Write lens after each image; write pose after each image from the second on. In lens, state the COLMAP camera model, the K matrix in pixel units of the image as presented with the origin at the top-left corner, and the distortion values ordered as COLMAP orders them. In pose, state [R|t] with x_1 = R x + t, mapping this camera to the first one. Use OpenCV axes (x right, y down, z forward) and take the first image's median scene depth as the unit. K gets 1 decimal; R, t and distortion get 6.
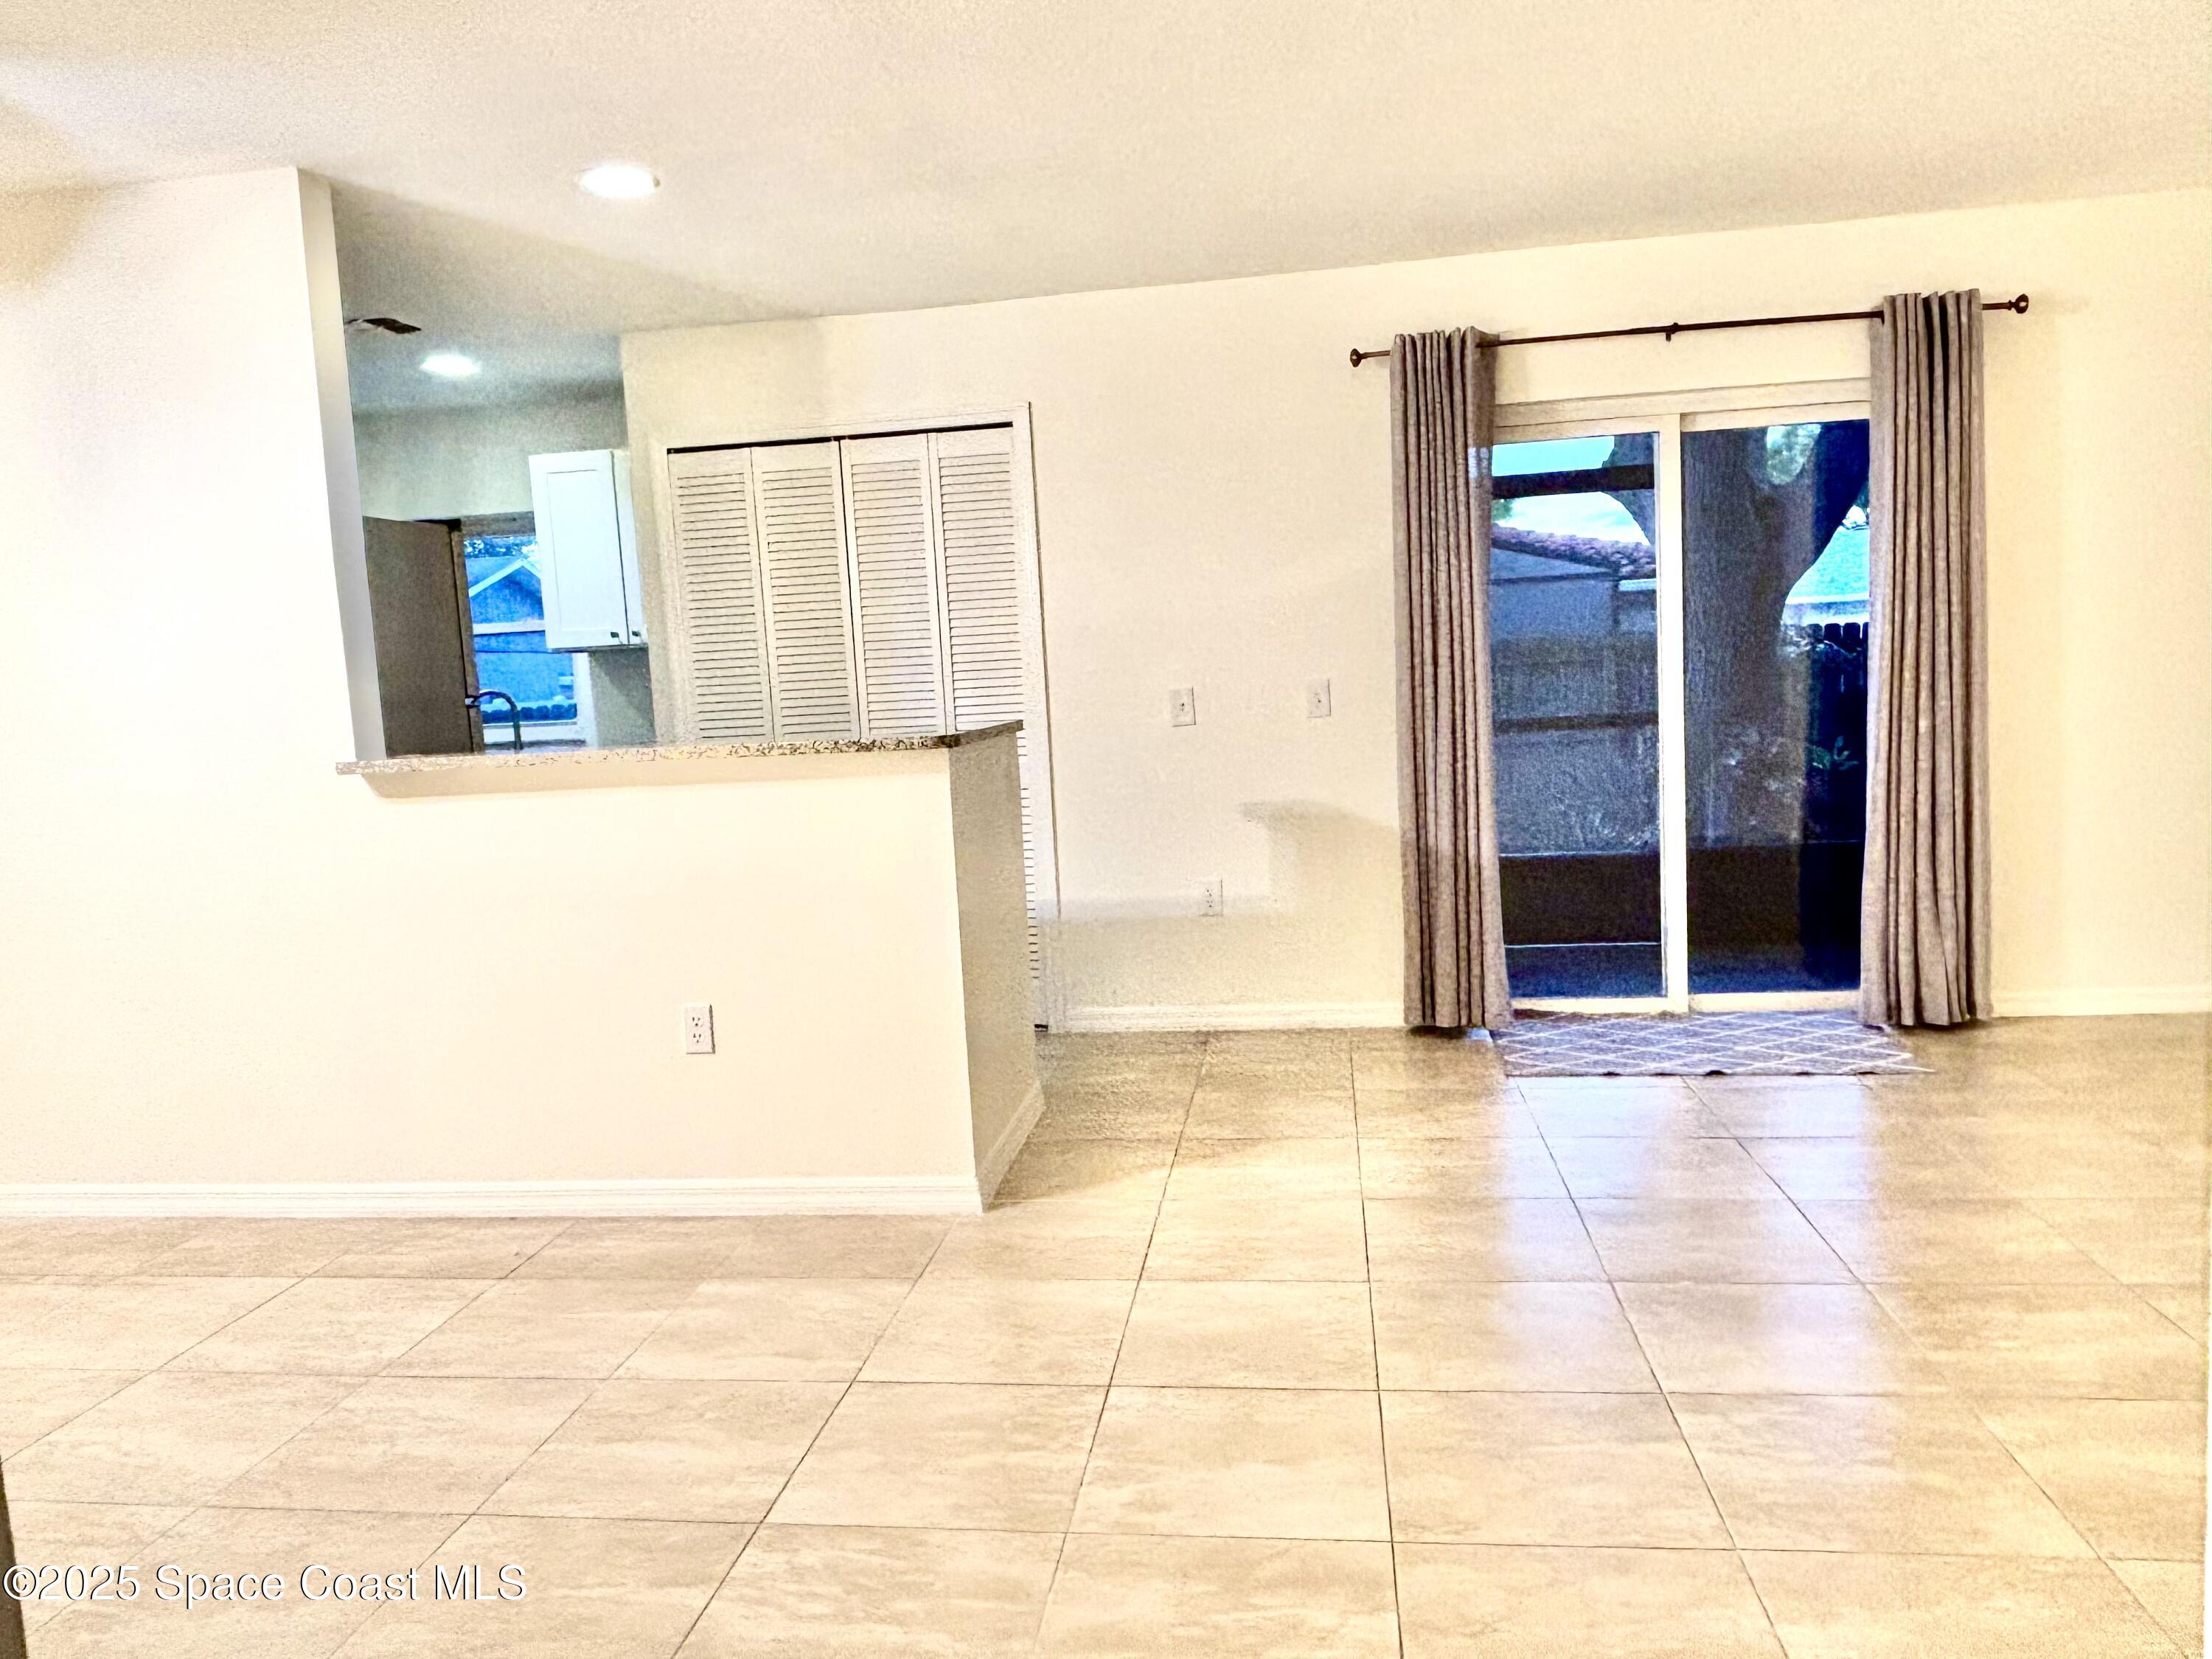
lens RADIAL K [[1539.9, 0, 1102.6], [0, 1539.9, 832.2], [0, 0, 1]] dist [0.007487, -0.001461]
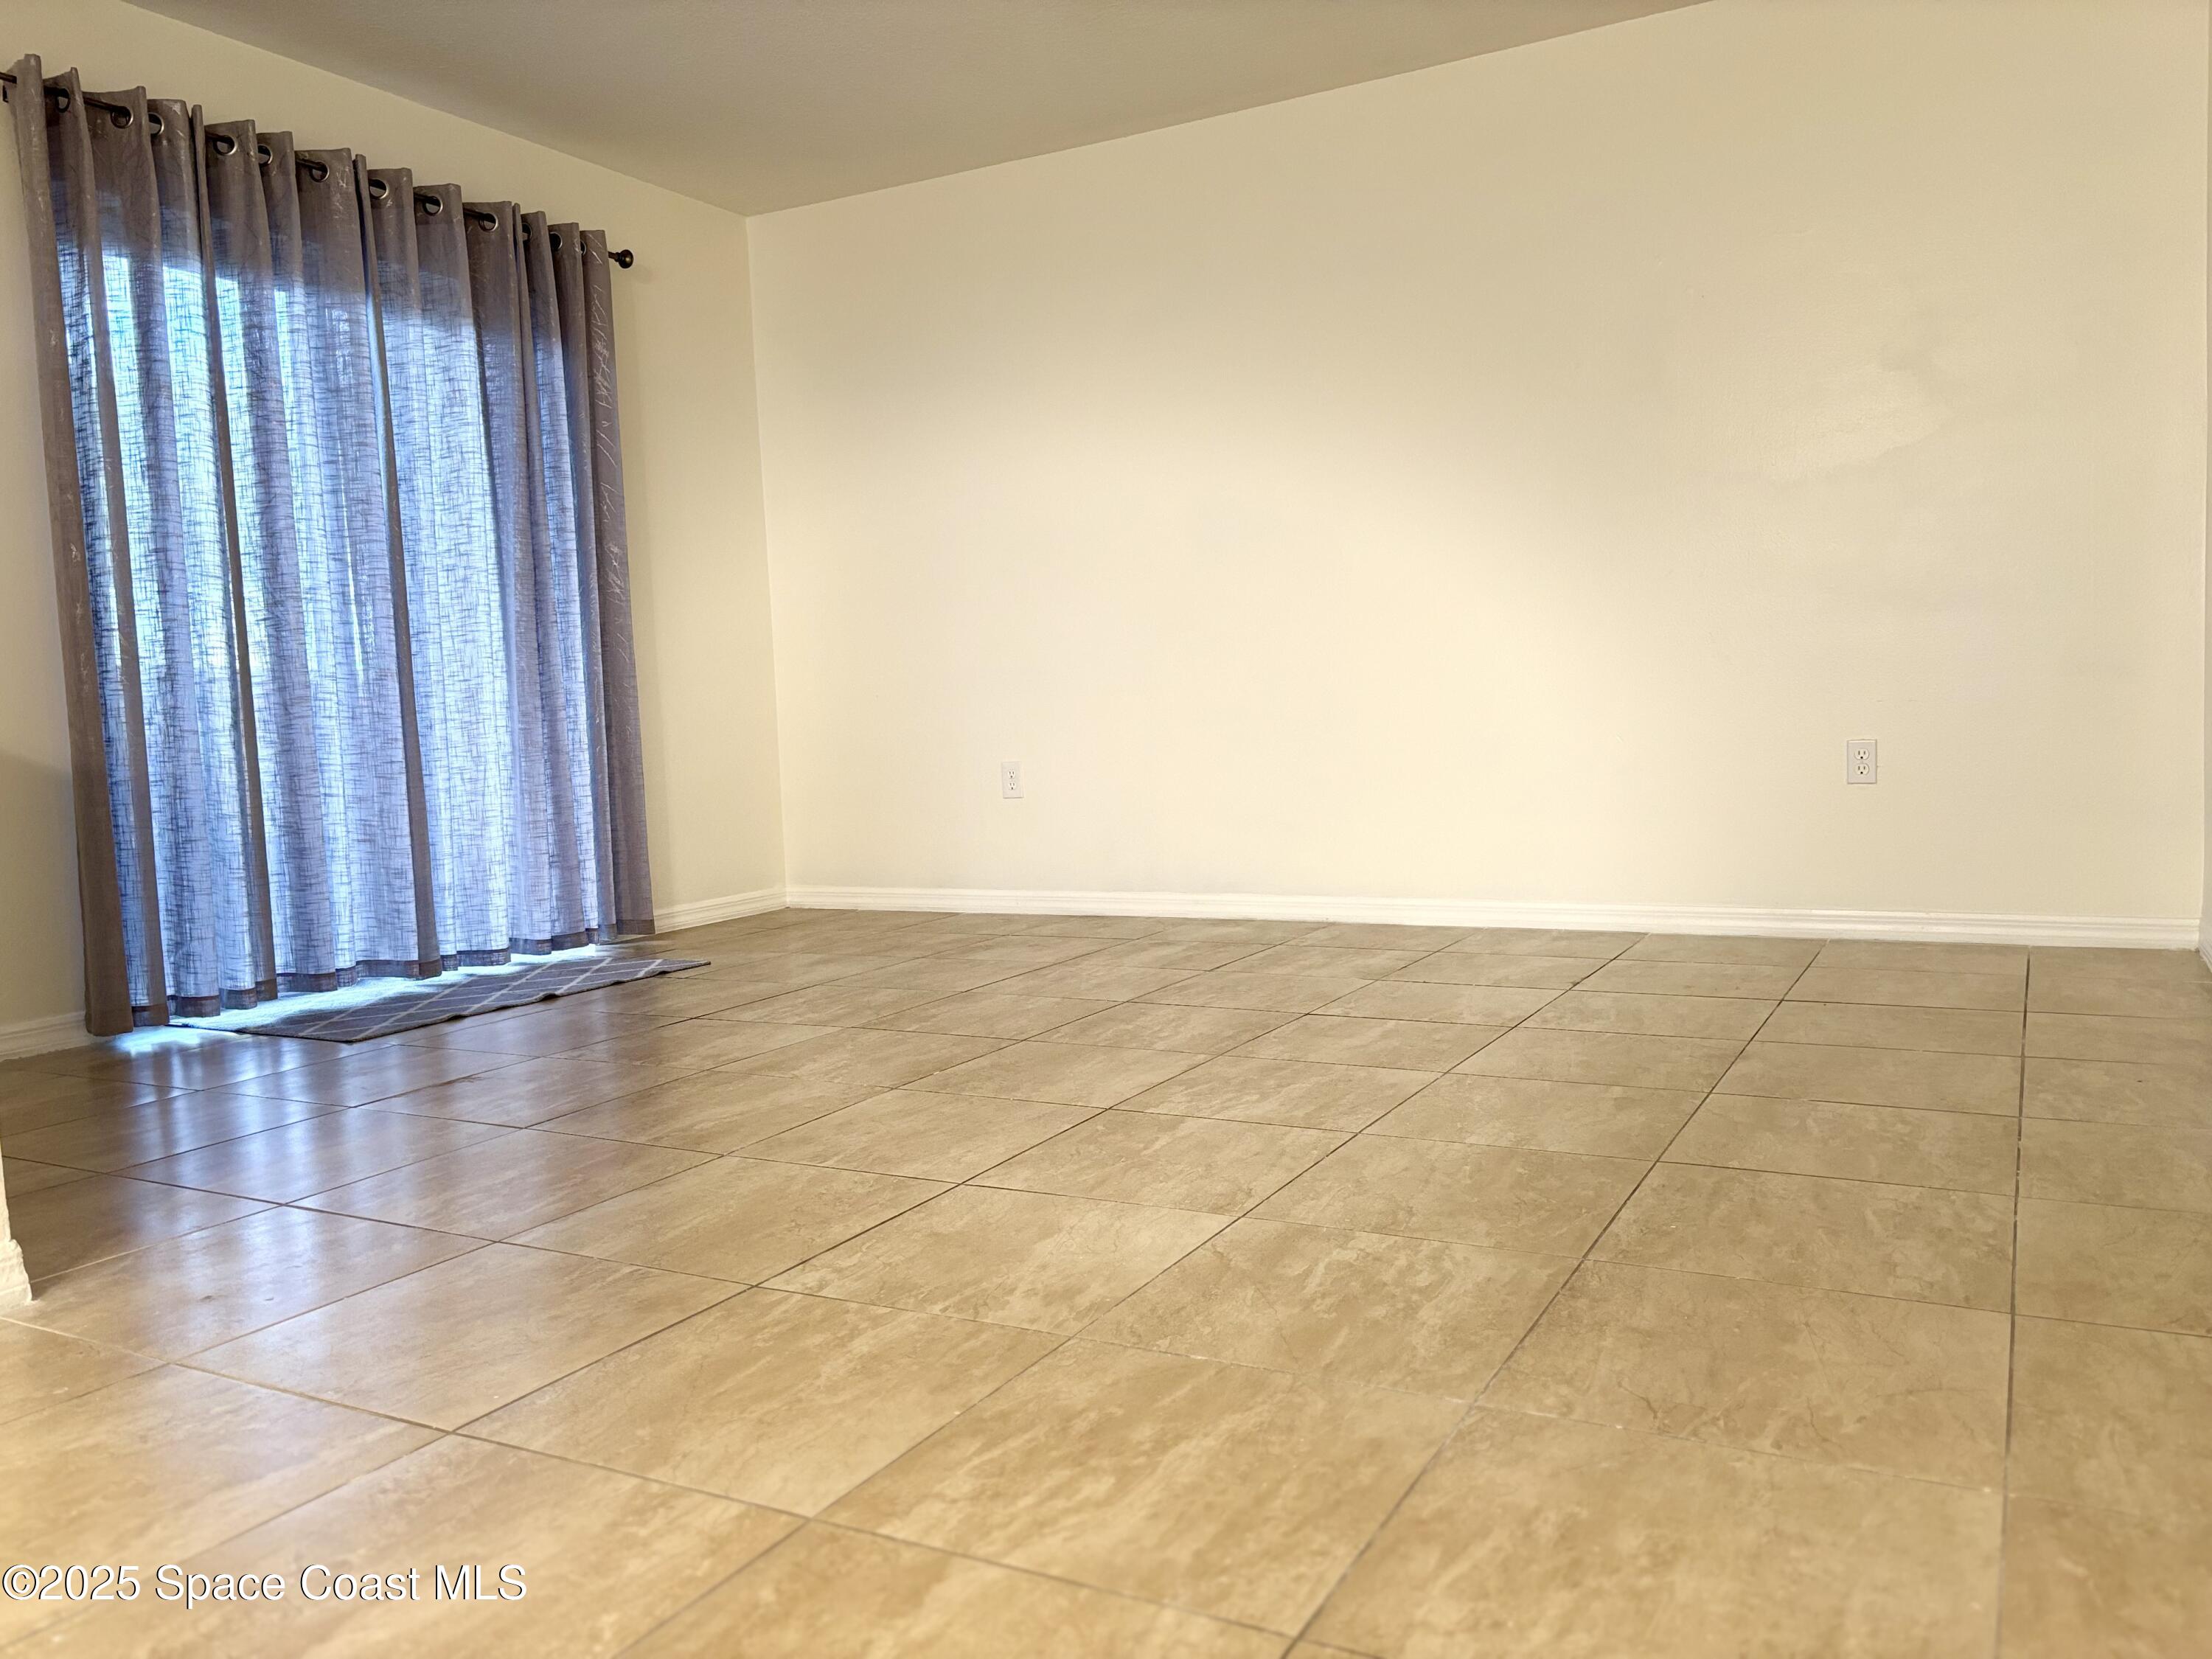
lens RADIAL K [[1671.3, 0, 1118.5], [0, 1671.3, 820.5], [0, 0, 1]] dist [0.063562, -0.088346]
pose [[0.355542, -0.029032, 0.934209, -0.496588], [0.121674, 0.992450, -0.015465, 0.133333], [-0.926707, 0.119168, 0.356390, 0.405020]]
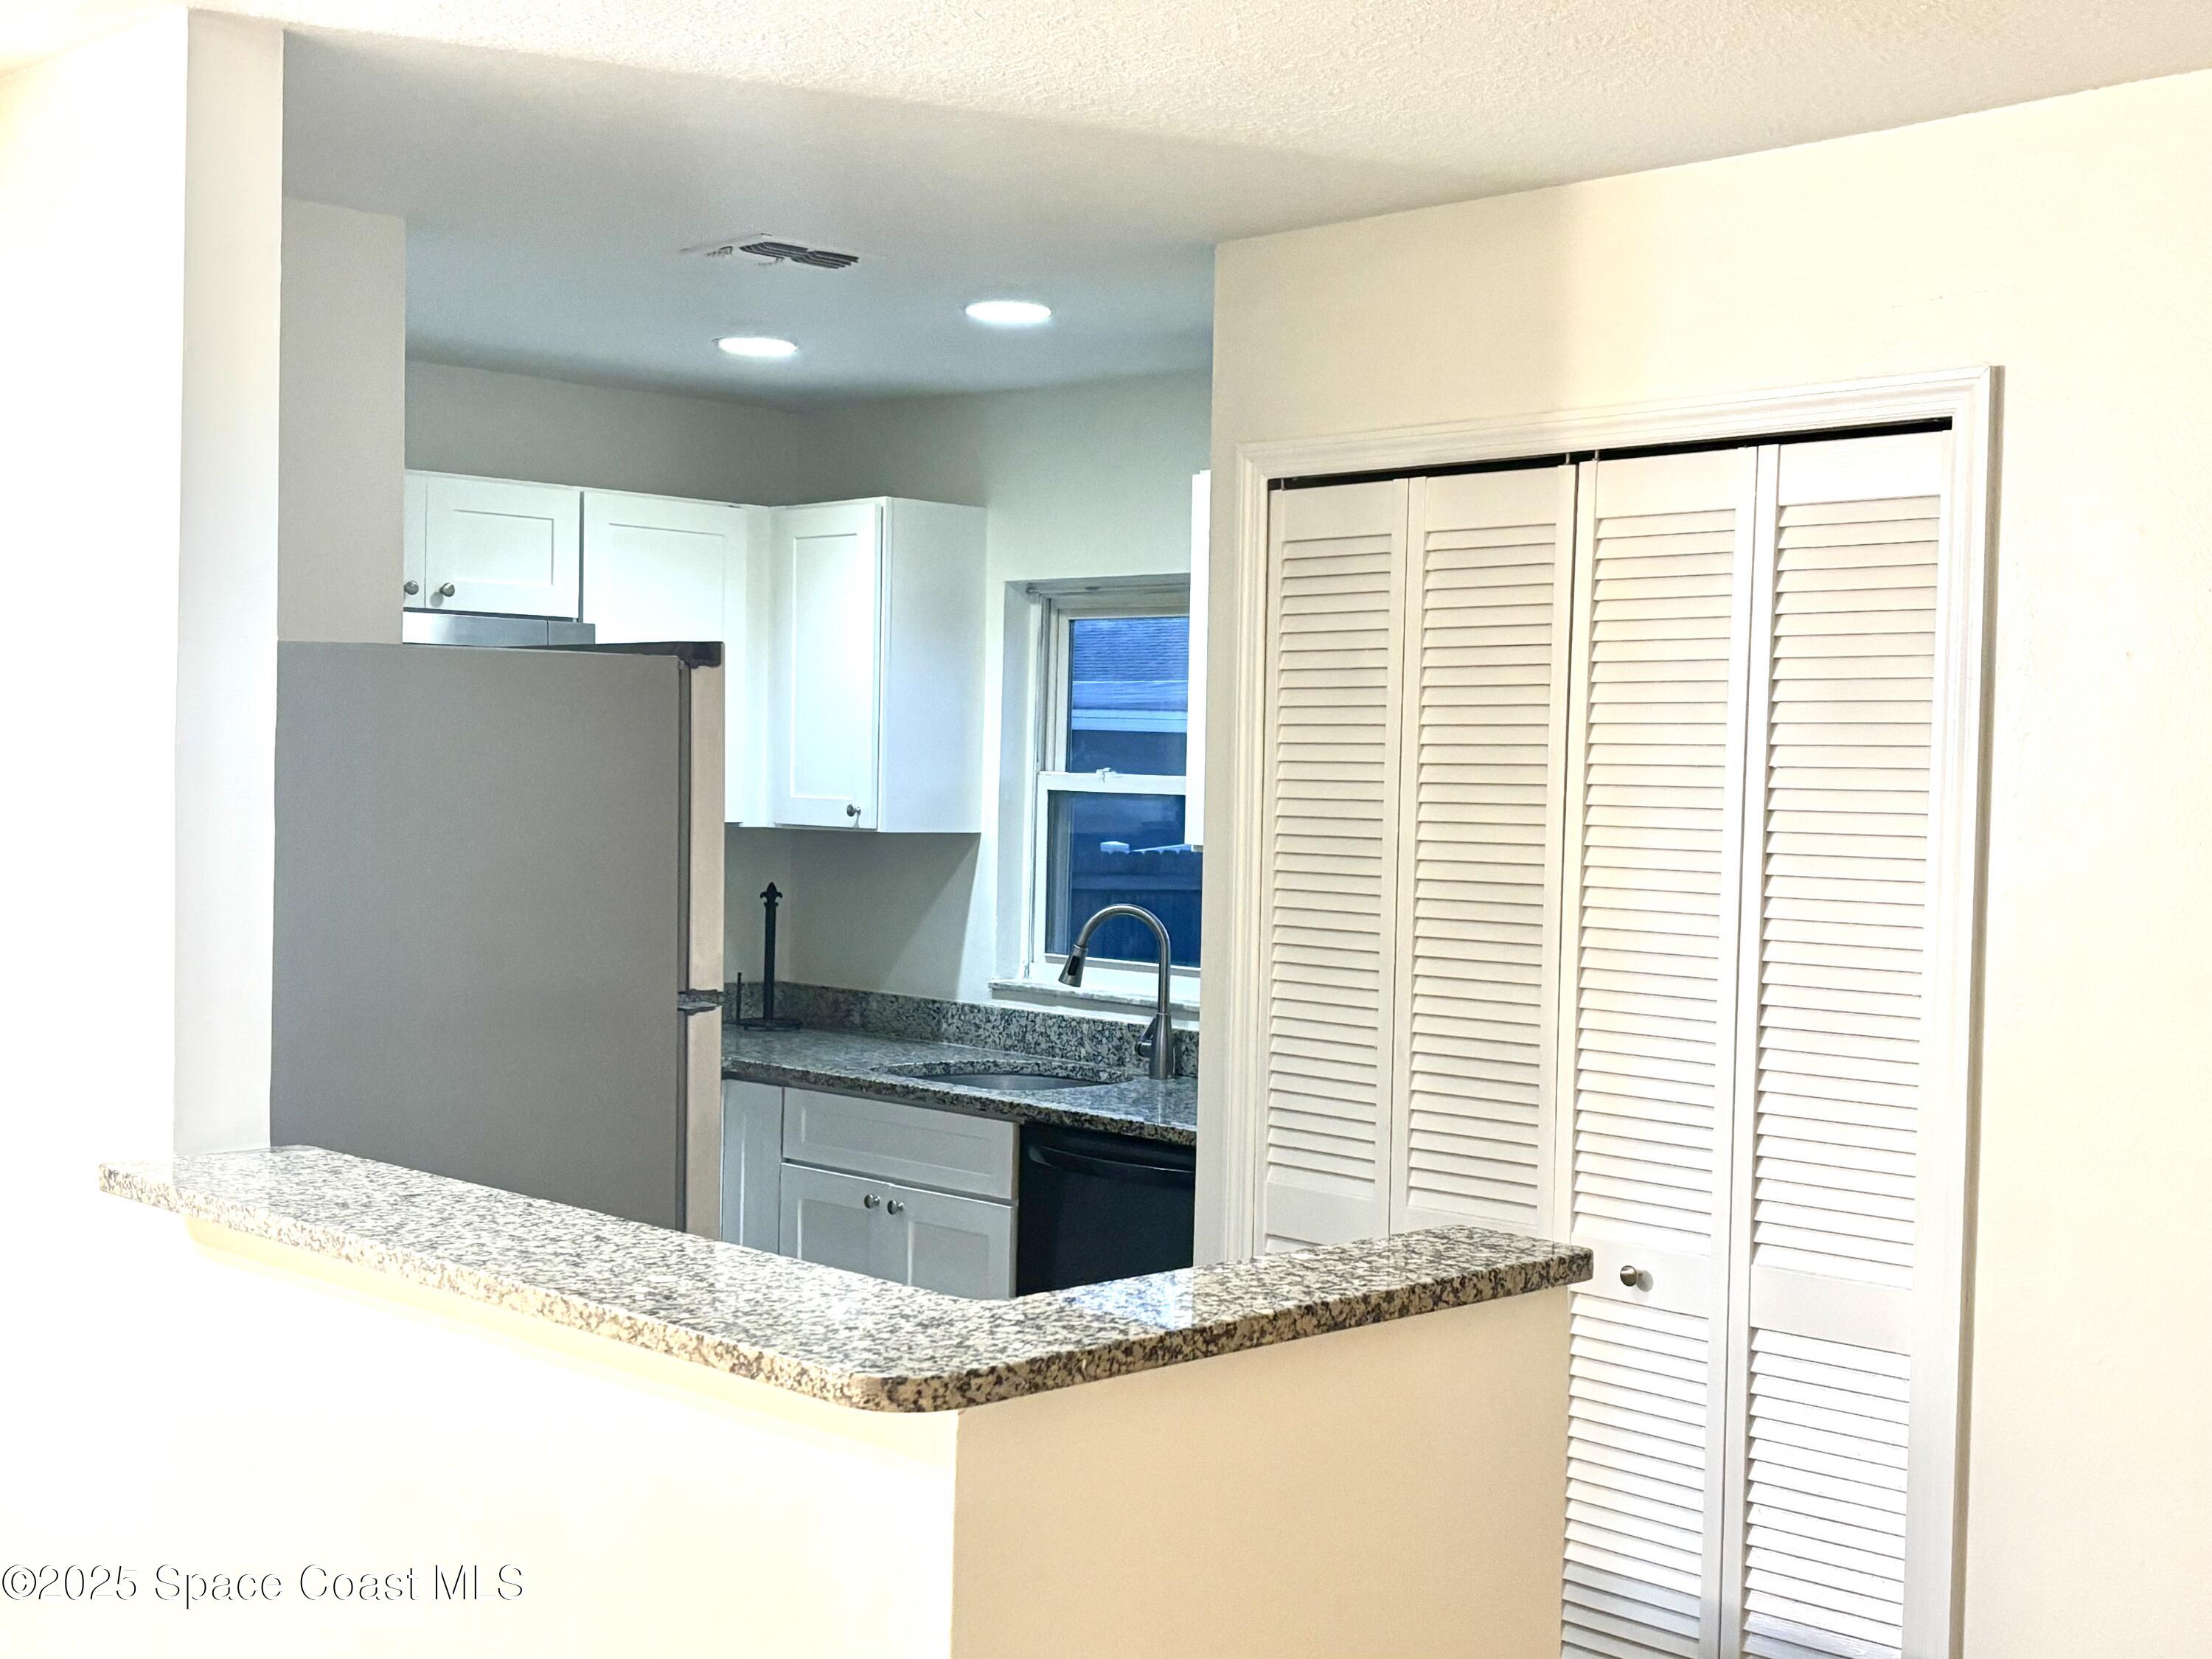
lens RADIAL K [[2729.3, 0, 1146.2], [0, 2729.3, 865.6], [0, 0, 1]] dist [0.141074, 0.000000]
pose [[0.780757, 0.093613, -0.617782, 0.327028], [-0.126245, 0.991956, -0.009238, -0.176364], [0.611948, 0.085205, 0.786295, 0.485864]]
